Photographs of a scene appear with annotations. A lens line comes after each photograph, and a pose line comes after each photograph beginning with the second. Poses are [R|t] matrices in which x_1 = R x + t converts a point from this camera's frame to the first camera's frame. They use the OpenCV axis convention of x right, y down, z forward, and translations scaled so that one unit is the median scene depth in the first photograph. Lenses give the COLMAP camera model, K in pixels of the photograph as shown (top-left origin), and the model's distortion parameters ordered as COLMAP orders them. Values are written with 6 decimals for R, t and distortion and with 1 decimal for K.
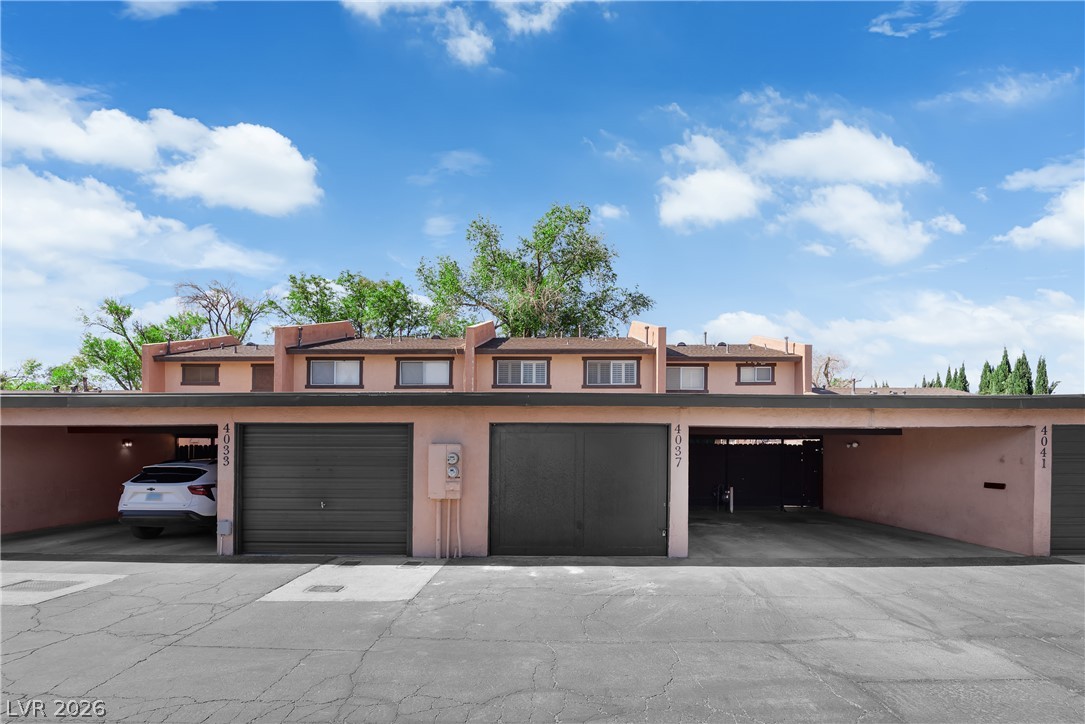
lens RADIAL K [[1051.4, 0, 577.7], [0, 1051.4, 361.8], [0, 0, 1]] dist [-0.006818, -0.002686]
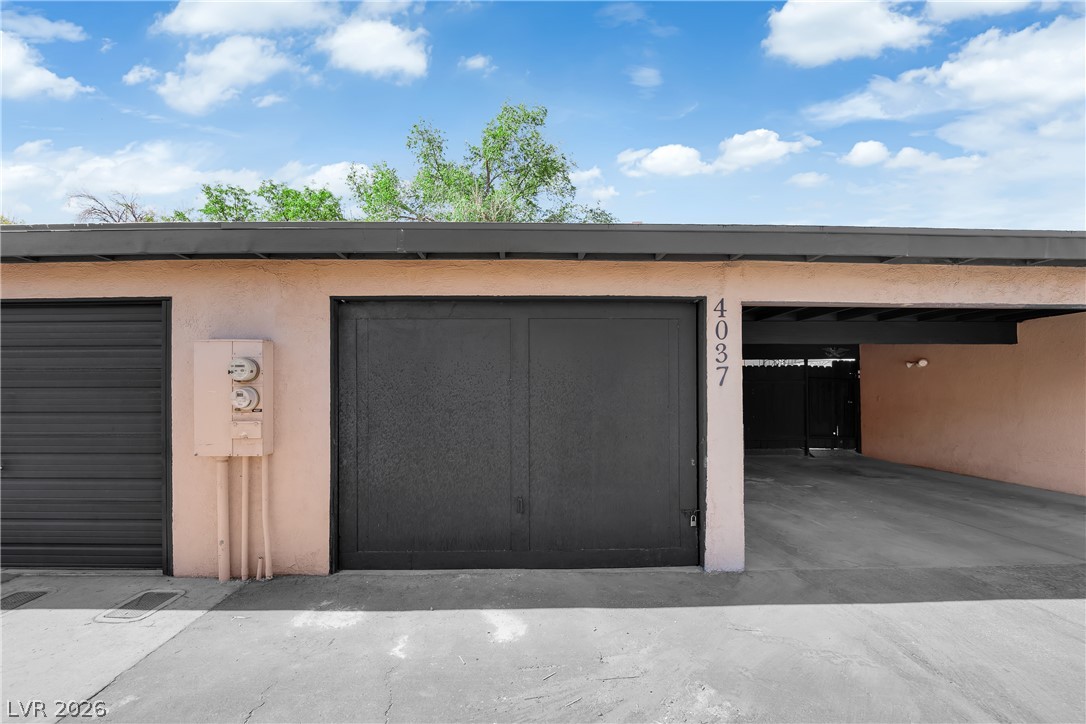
lens RADIAL K [[459.2, 0, 535.9], [0, 459.2, 367.0], [0, 0, 1]] dist [-0.012251, -0.000181]
pose [[0.999602, -0.010519, -0.026165, 0.014665], [0.010509, 0.999945, -0.000543, 0.089837], [0.026170, 0.000268, 0.999657, 0.779925]]
